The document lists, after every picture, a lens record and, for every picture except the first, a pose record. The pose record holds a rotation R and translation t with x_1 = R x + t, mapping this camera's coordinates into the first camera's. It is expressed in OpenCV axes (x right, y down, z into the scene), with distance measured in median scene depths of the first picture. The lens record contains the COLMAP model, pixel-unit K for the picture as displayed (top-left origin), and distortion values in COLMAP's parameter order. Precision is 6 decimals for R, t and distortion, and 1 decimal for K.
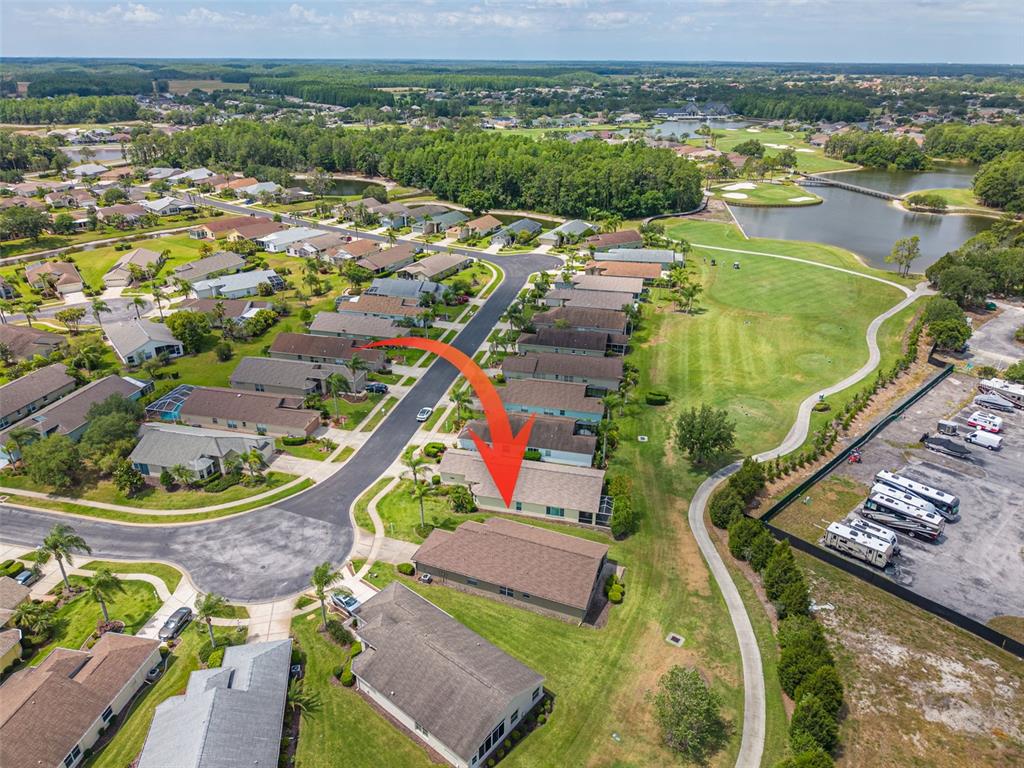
lens RADIAL K [[677.6, 0, 512.0], [0, 677.6, 384.0], [0, 0, 1]] dist [0.059816, -0.091522]
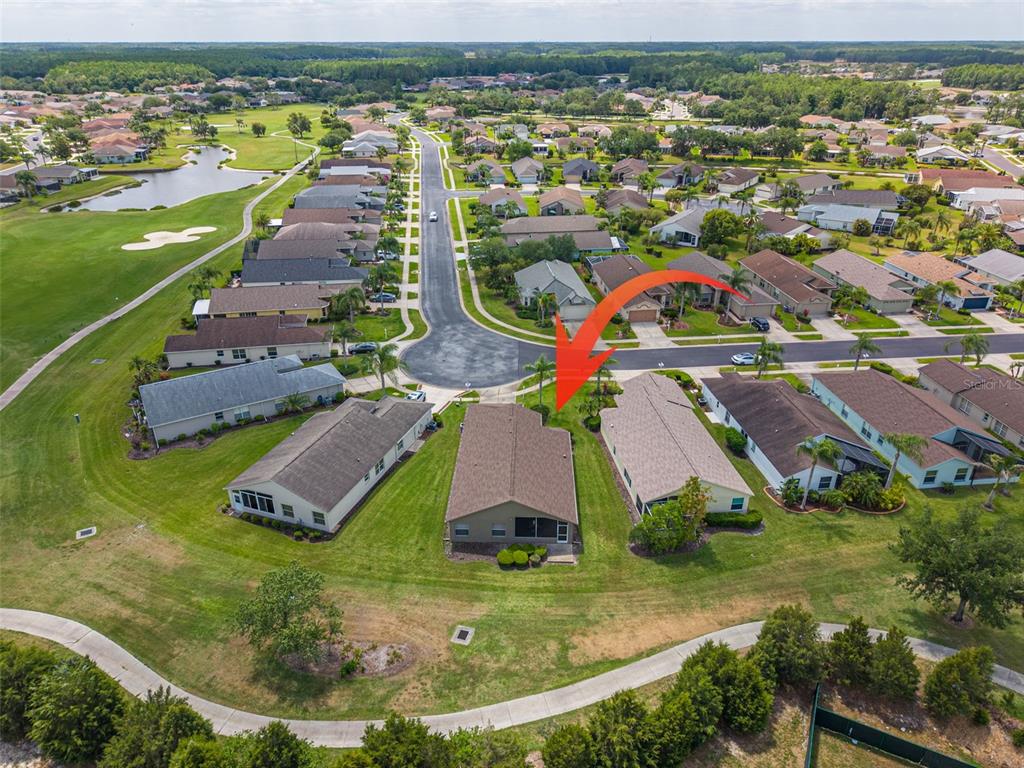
lens RADIAL K [[677.6, 0, 512.0], [0, 677.6, 384.0], [0, 0, 1]] dist [0.059816, -0.091522]
pose [[0.338794, 0.413936, -0.844912, 0.533777], [-0.397319, 0.876963, 0.270321, -0.041113], [0.852852, 0.244116, 0.461574, 0.479243]]
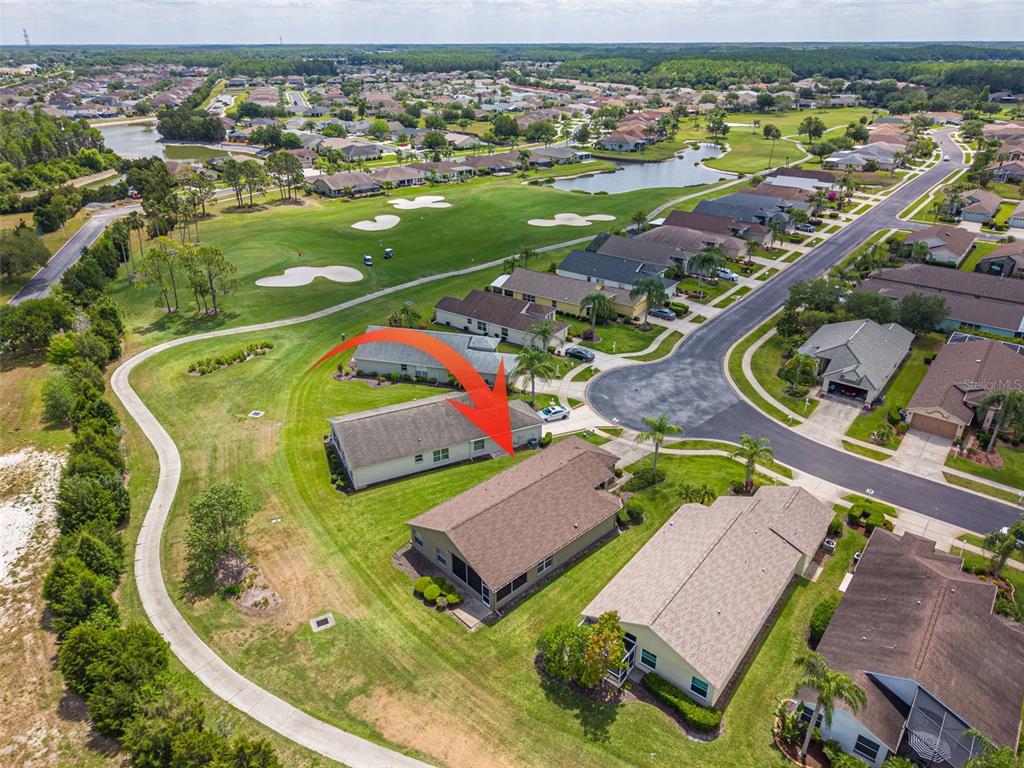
lens RADIAL K [[677.6, 0, 512.0], [0, 677.6, 384.0], [0, 0, 1]] dist [0.059816, -0.091522]
pose [[-0.429418, 0.397430, -0.810956, 0.459683], [-0.382198, 0.733612, 0.561907, -0.206654], [0.818245, 0.551238, -0.163129, 0.827776]]
